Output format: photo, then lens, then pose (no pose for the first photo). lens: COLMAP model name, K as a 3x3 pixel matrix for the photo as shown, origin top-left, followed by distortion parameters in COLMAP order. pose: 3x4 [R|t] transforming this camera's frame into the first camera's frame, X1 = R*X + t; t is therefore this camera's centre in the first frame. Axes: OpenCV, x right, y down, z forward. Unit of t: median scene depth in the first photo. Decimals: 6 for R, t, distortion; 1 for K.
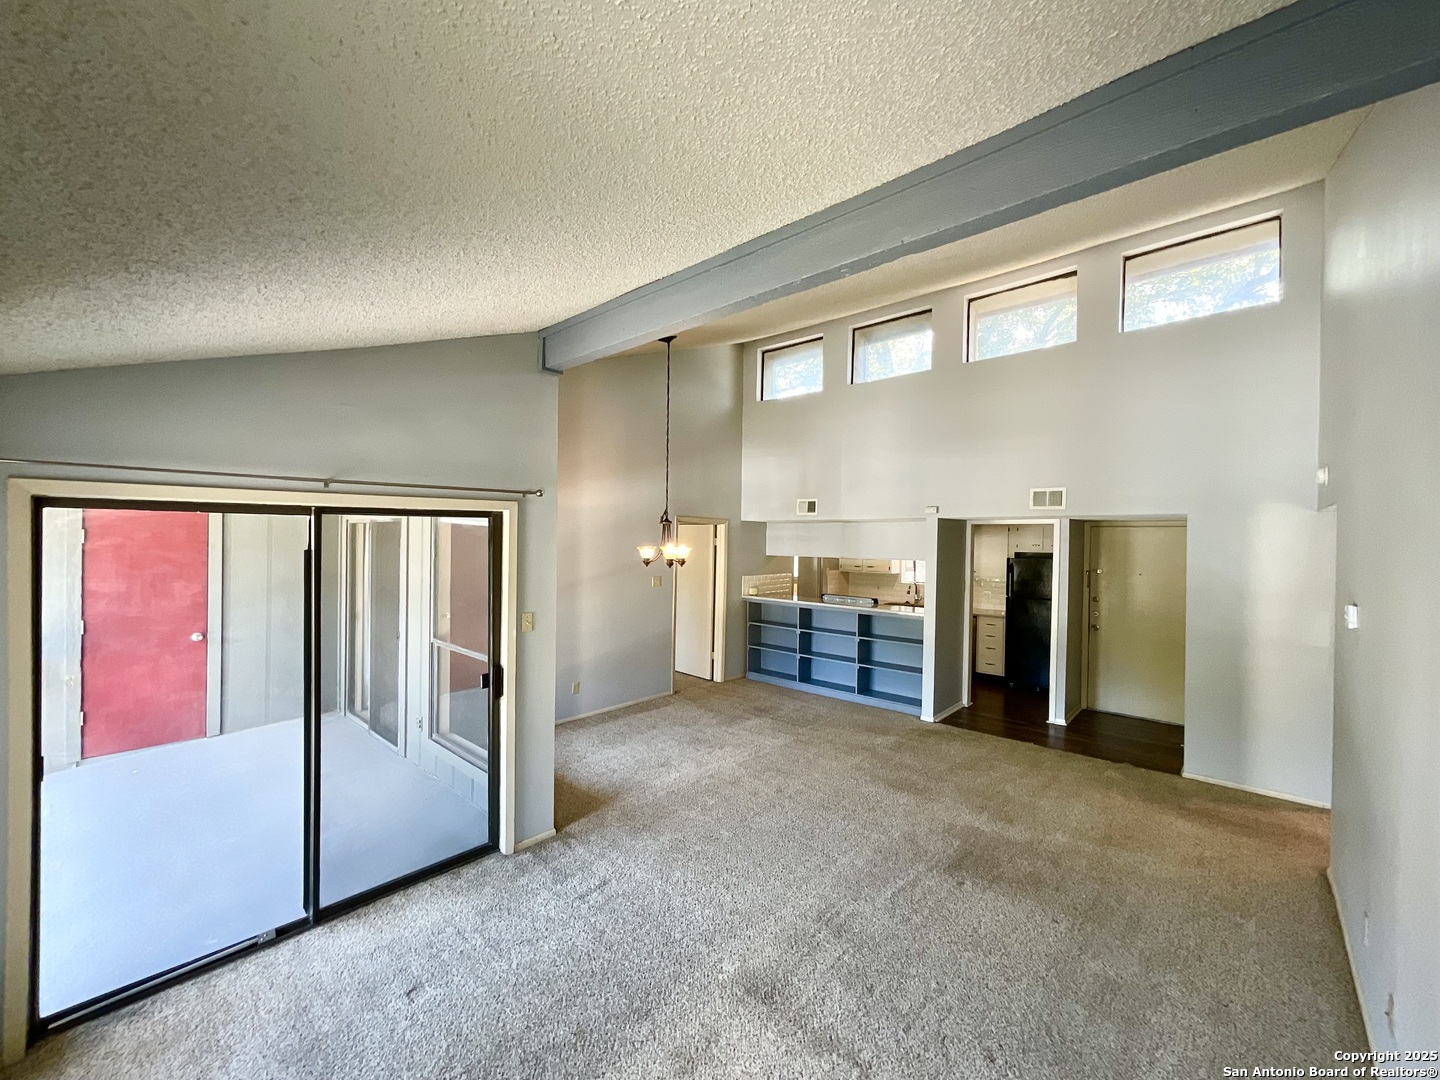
lens RADIAL K [[582.5, 0, 720.0], [0, 582.5, 540.0], [0, 0, 1]] dist [0.002992, 0.000029]
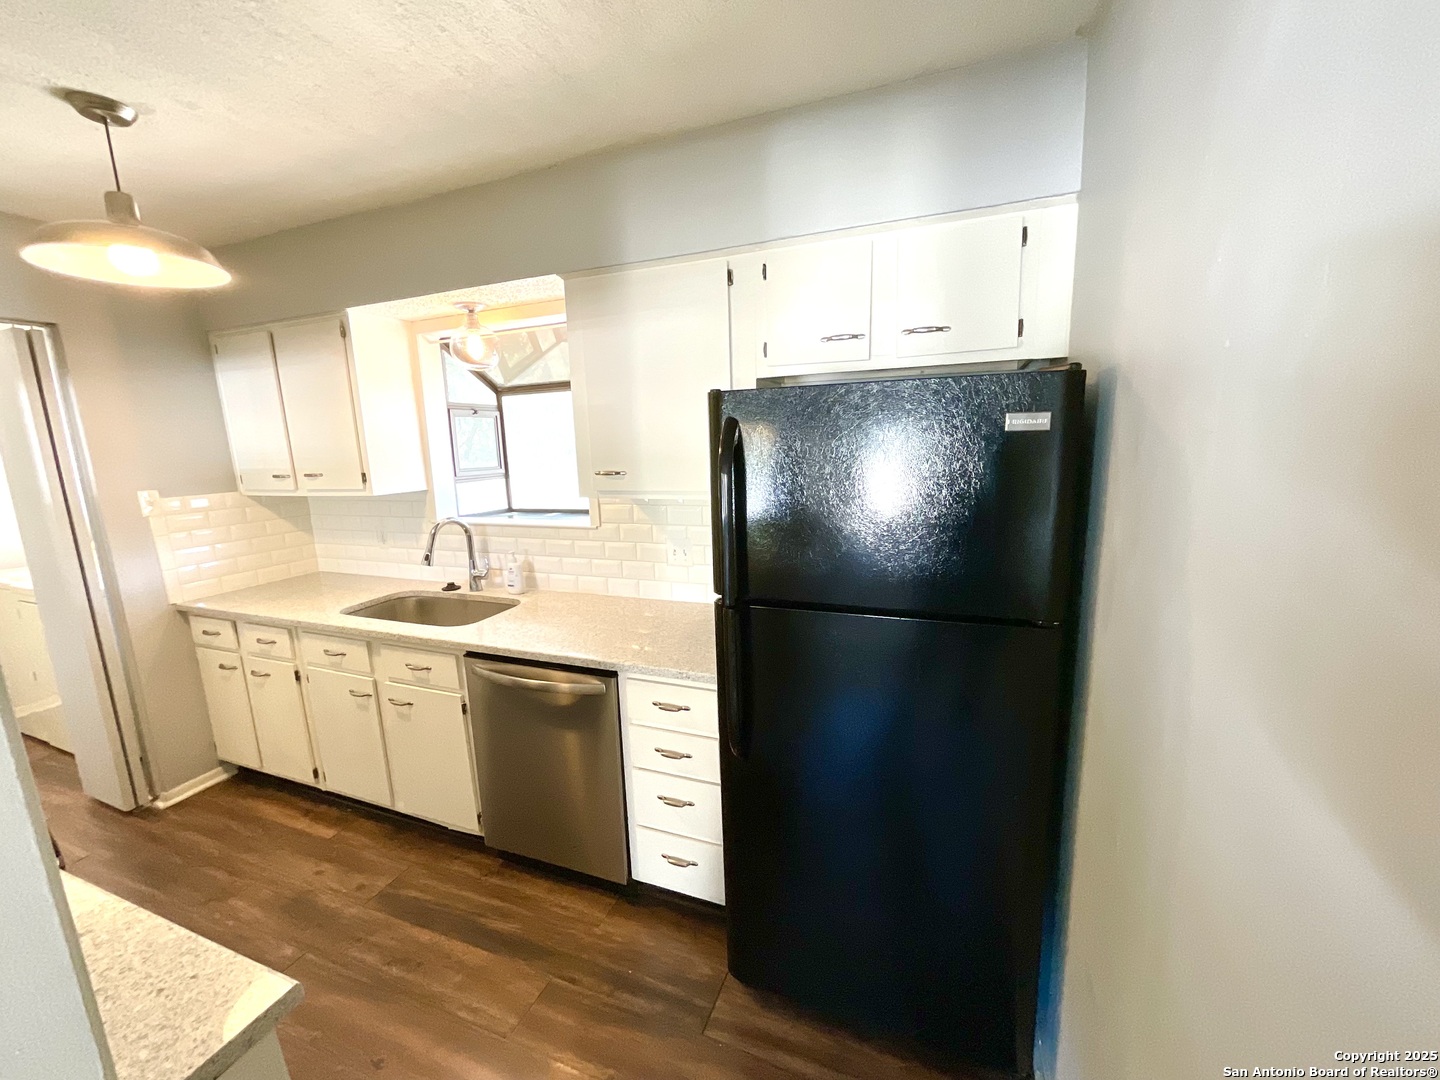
lens RADIAL K [[576.4, 0, 712.2], [0, 576.4, 542.4], [0, 0, 1]] dist [0.002416, 0.000254]
pose [[0.936661, -0.108063, 0.333149, 1.238391], [0.049019, 0.982297, 0.180805, 0.131107], [-0.346789, -0.153022, 0.925376, 2.389932]]
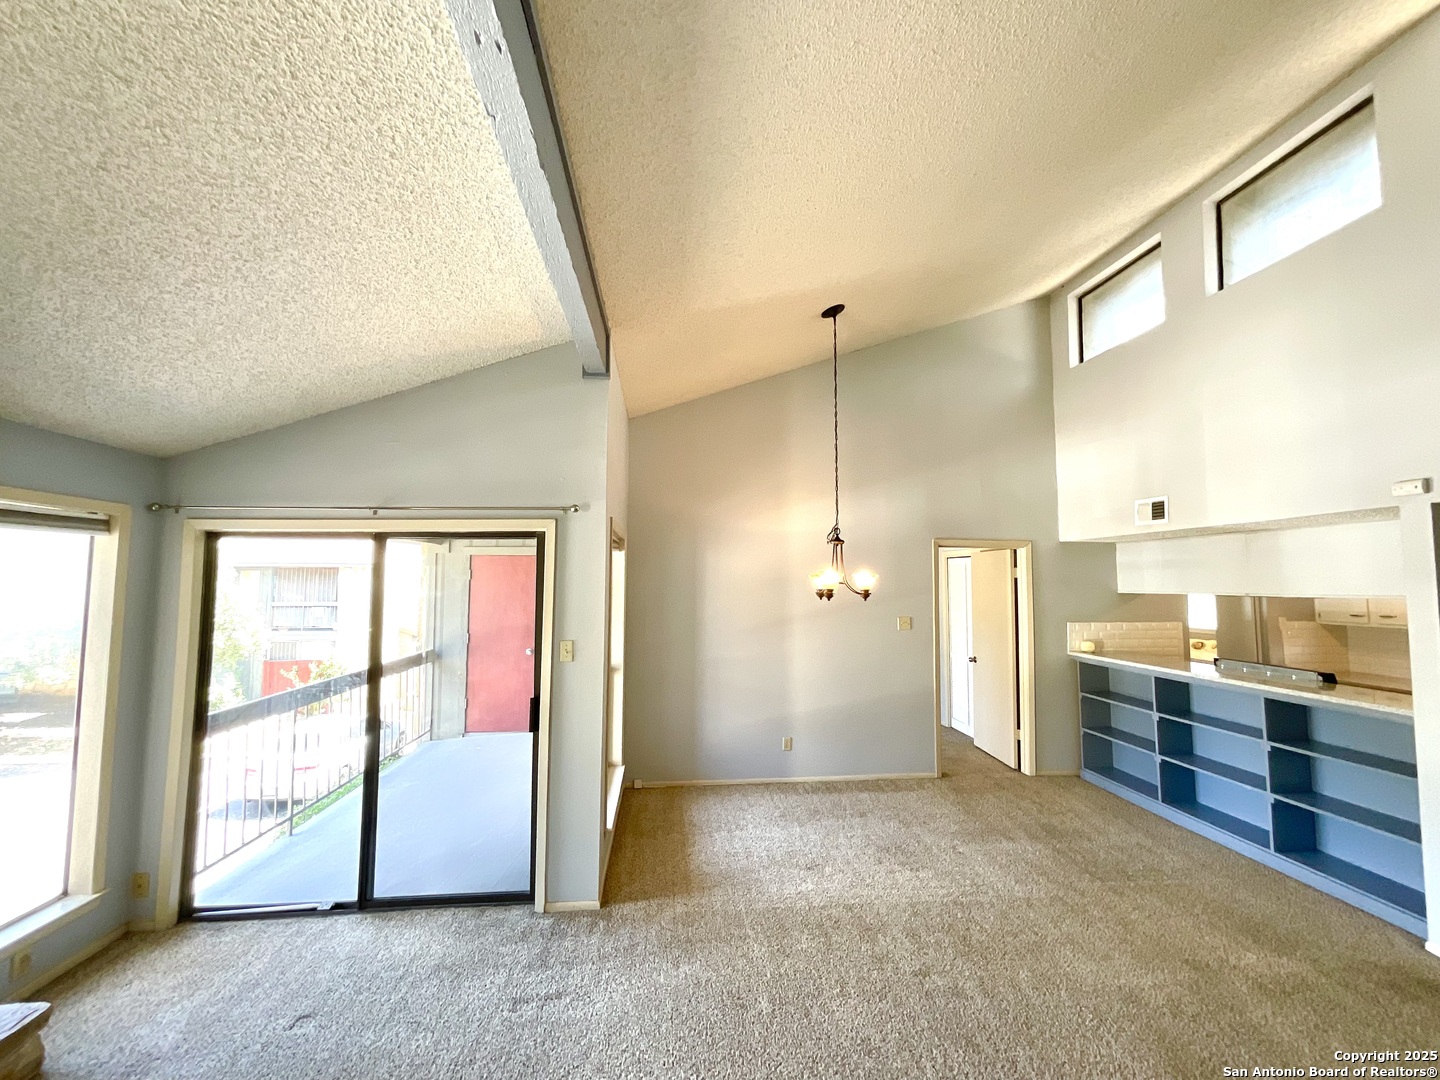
lens RADIAL K [[586.8, 0, 720.0], [0, 586.8, 540.0], [0, 0, 1]] dist [0.000463, 0.000180]
pose [[0.735850, -0.058161, -0.674642, 0.627069], [0.004224, 0.996679, -0.081317, 0.059041], [0.677131, 0.056988, 0.733652, 0.646528]]
